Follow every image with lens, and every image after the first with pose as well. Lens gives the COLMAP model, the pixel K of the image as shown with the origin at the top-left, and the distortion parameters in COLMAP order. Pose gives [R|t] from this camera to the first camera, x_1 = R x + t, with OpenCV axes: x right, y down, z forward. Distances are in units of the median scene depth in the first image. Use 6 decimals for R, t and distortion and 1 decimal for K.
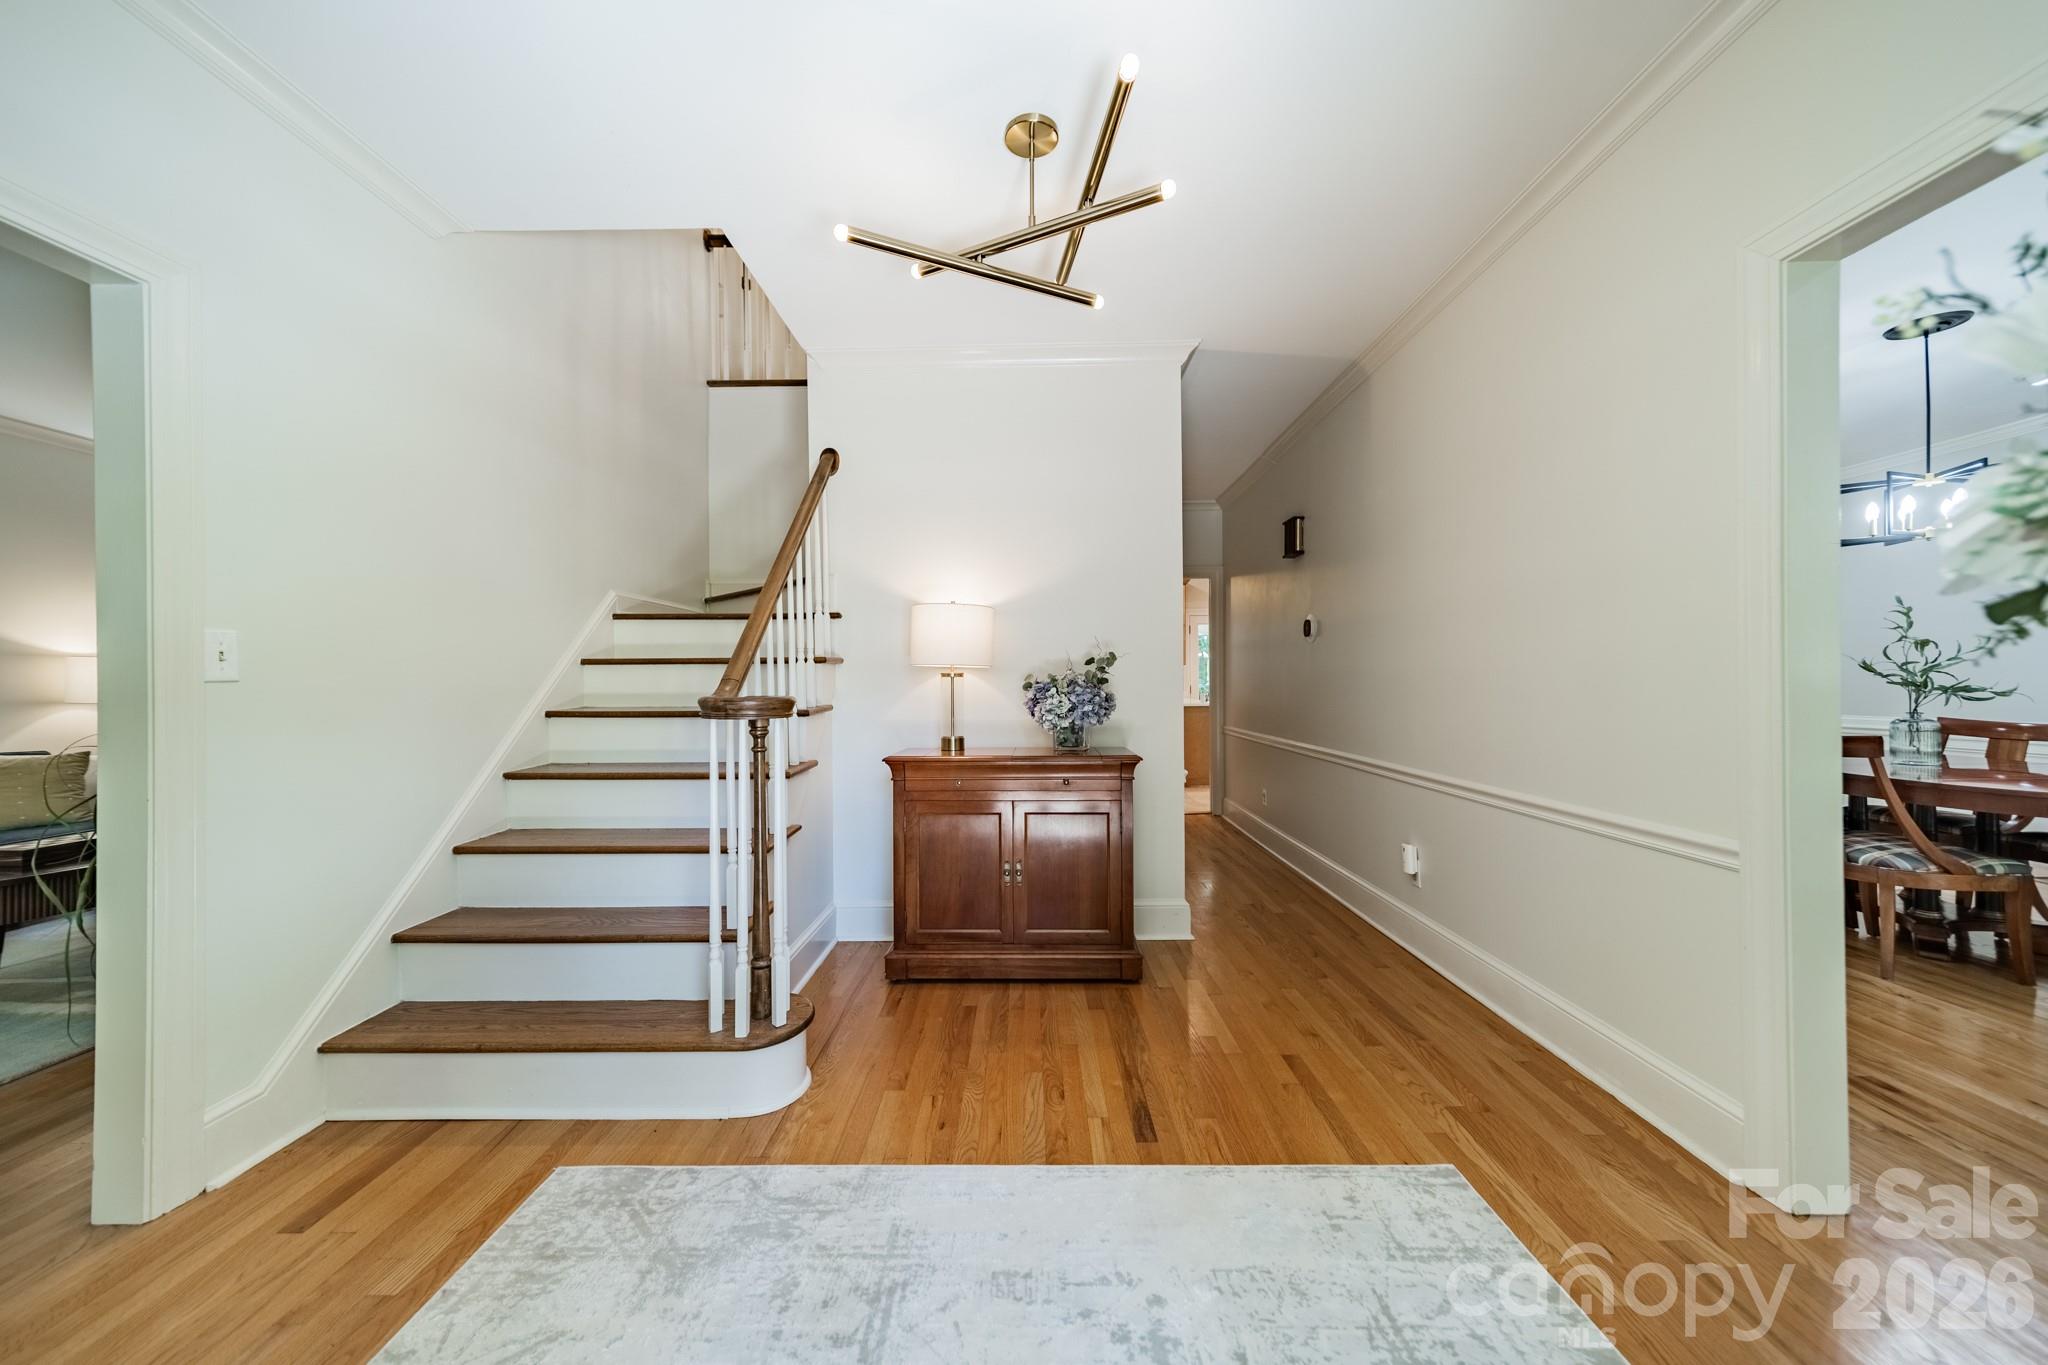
lens RADIAL K [[732.5, 0, 1023.5], [0, 732.5, 686.5], [0, 0, 1]] dist [0.007768, -0.000173]
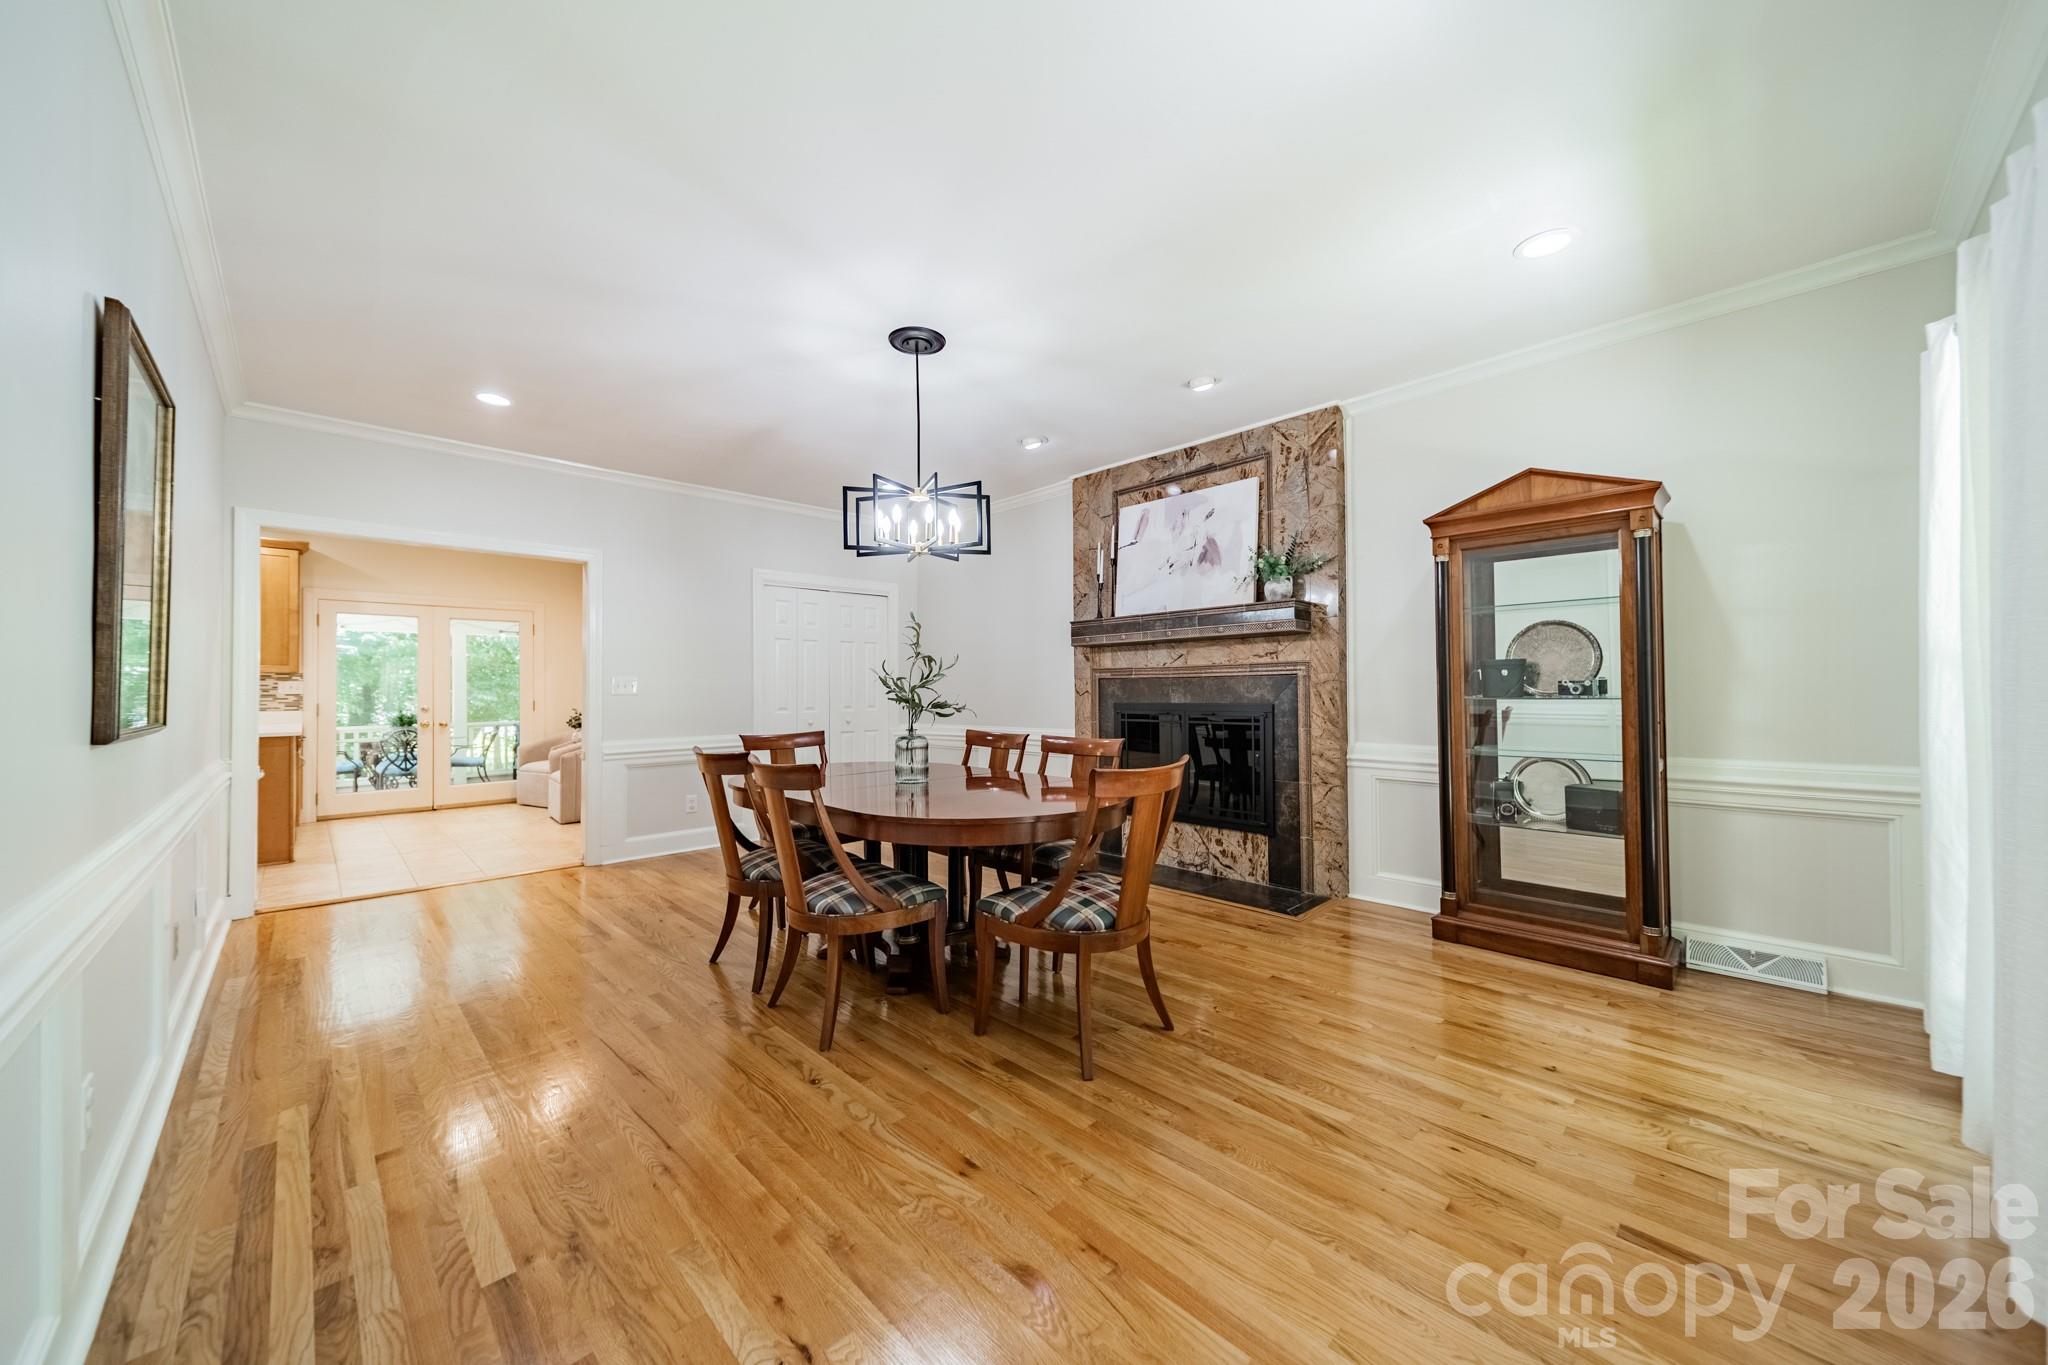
lens RADIAL K [[732.5, 0, 1030.4], [0, 732.5, 684.0], [0, 0, 1]] dist [0.007768, -0.000173]
pose [[0.709255, 0.007927, 0.704908, 0.634789], [0.007598, 0.999793, -0.018888, -0.005468], [-0.704911, 0.018753, 0.709048, 0.198585]]
